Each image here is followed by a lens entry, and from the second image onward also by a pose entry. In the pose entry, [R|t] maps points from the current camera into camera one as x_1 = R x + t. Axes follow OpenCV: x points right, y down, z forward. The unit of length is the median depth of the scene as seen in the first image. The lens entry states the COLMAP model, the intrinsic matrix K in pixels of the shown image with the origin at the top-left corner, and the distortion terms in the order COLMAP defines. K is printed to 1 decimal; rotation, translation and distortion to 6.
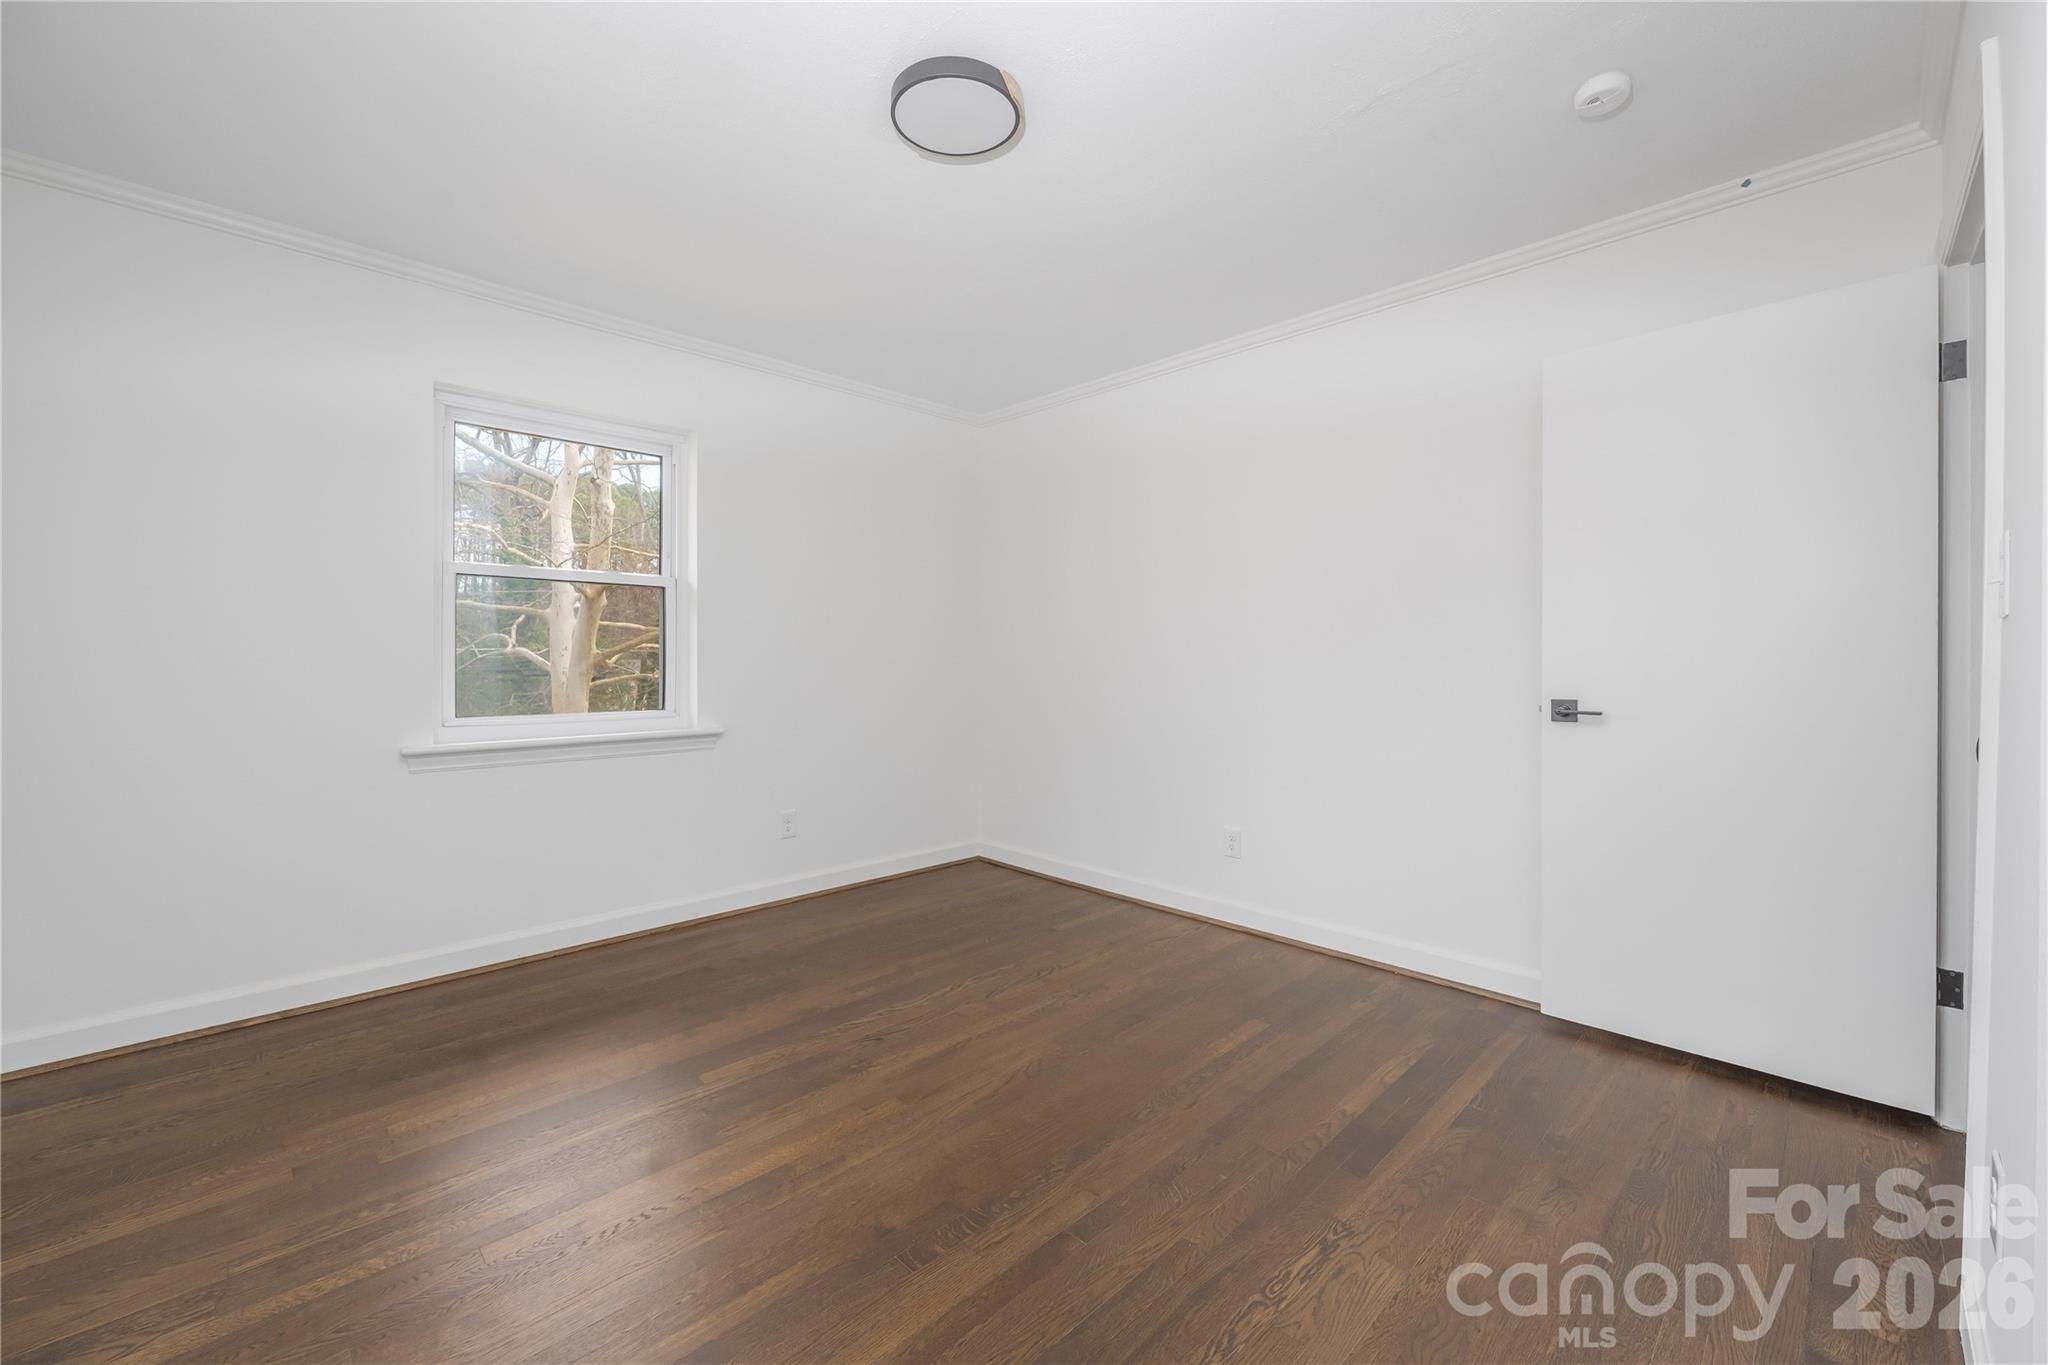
lens RADIAL K [[822.2, 0, 1018.7], [0, 822.2, 678.6], [0, 0, 1]] dist [-0.002255, 0.000149]
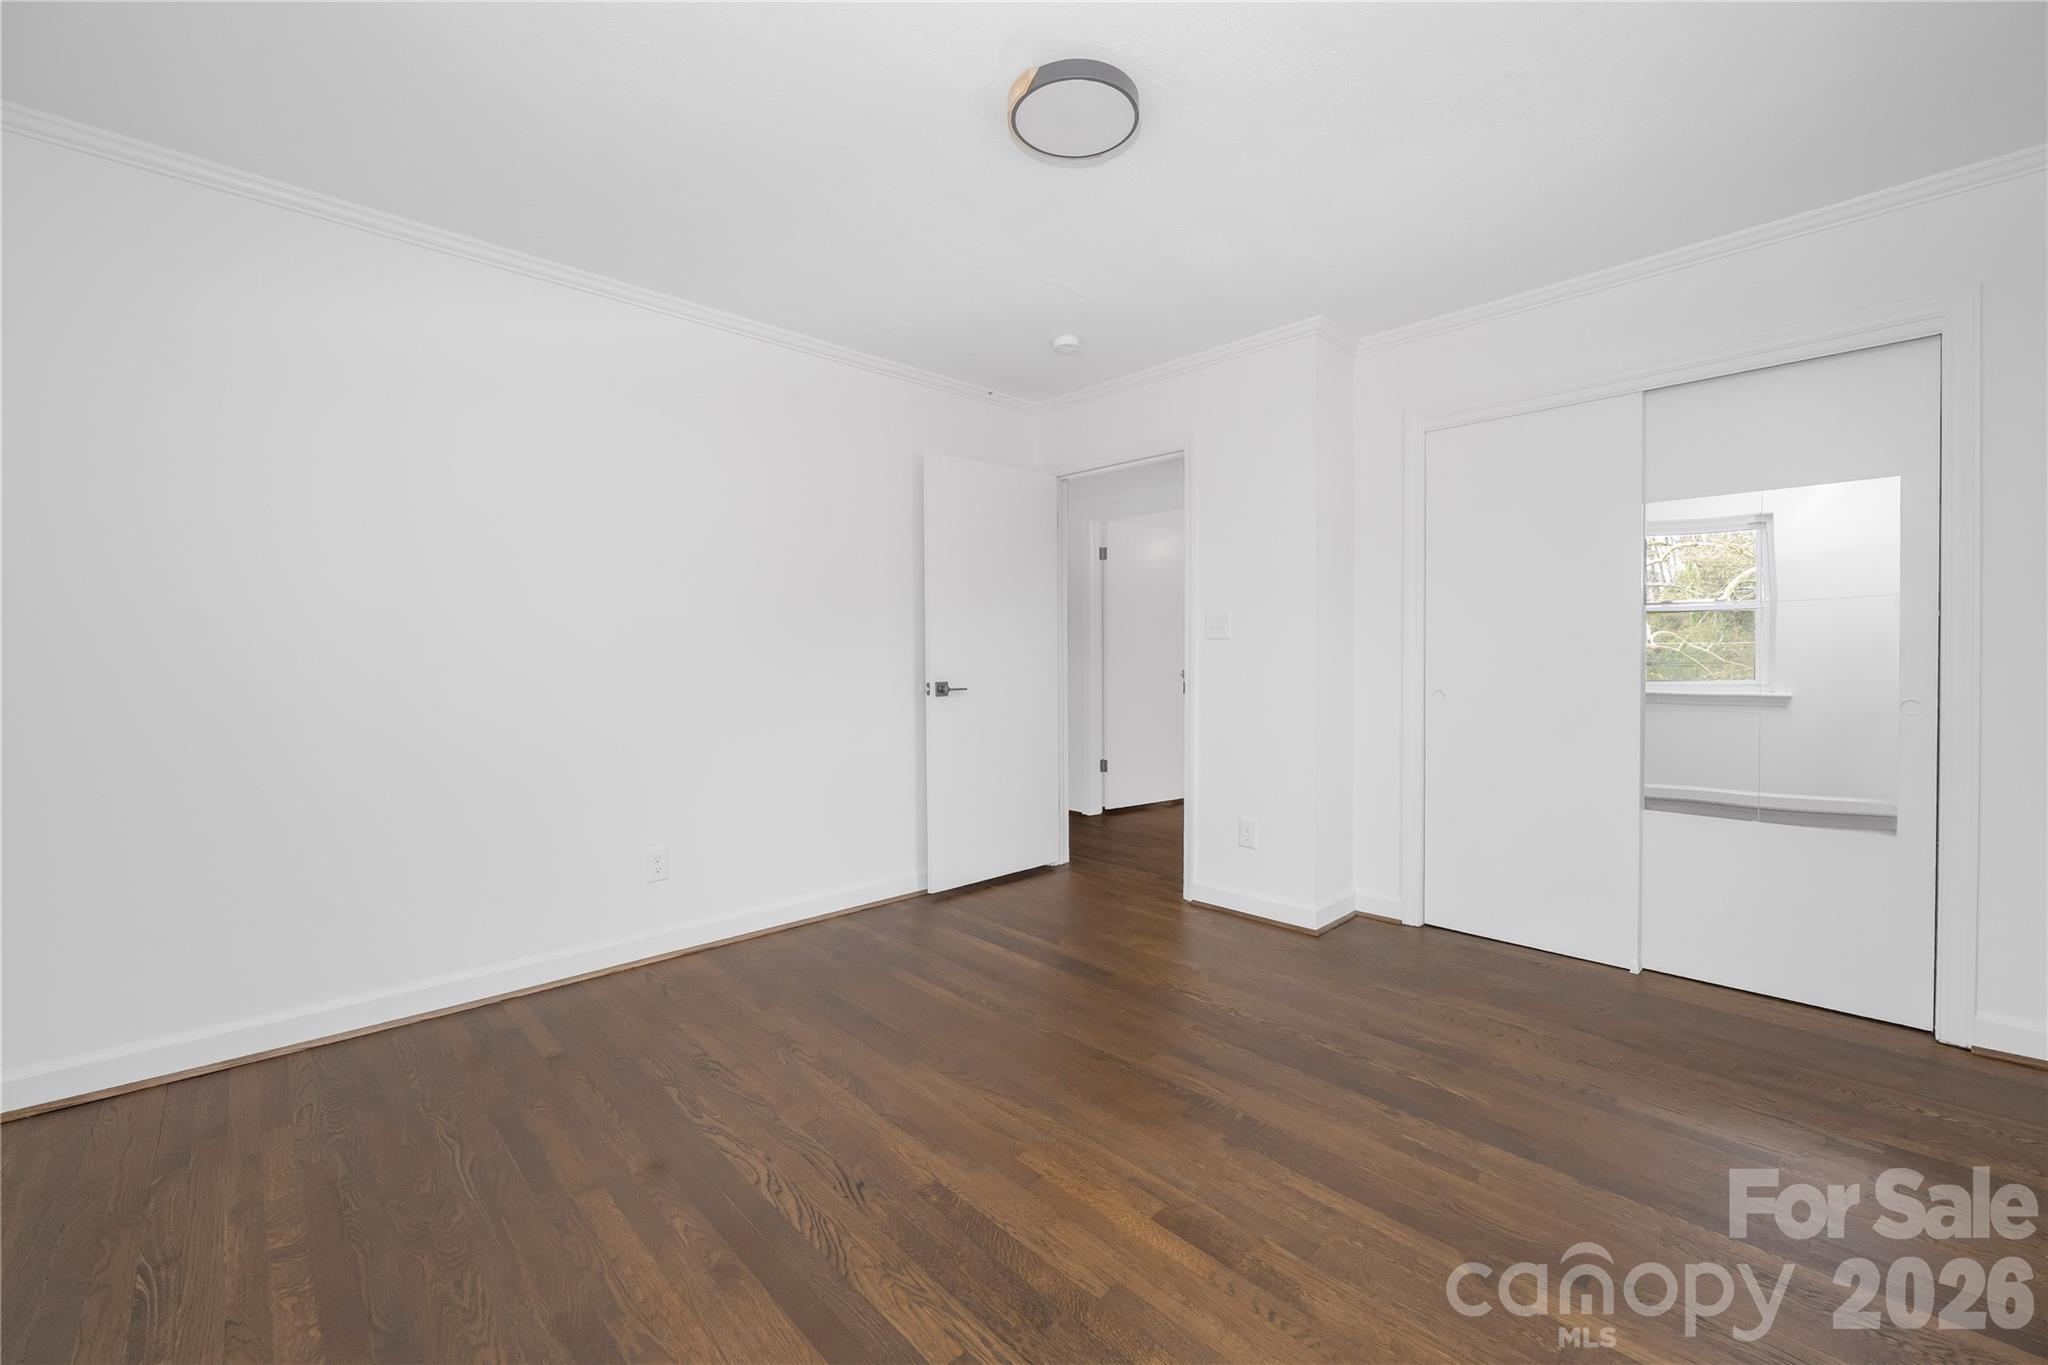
lens RADIAL K [[822.2, 0, 1018.7], [0, 822.2, 678.6], [0, 0, 1]] dist [-0.002255, 0.000149]
pose [[0.020806, -0.030428, 0.999320, -0.863670], [0.030126, 0.999102, 0.029795, -0.022179], [-0.999330, 0.029485, 0.021704, 0.822600]]
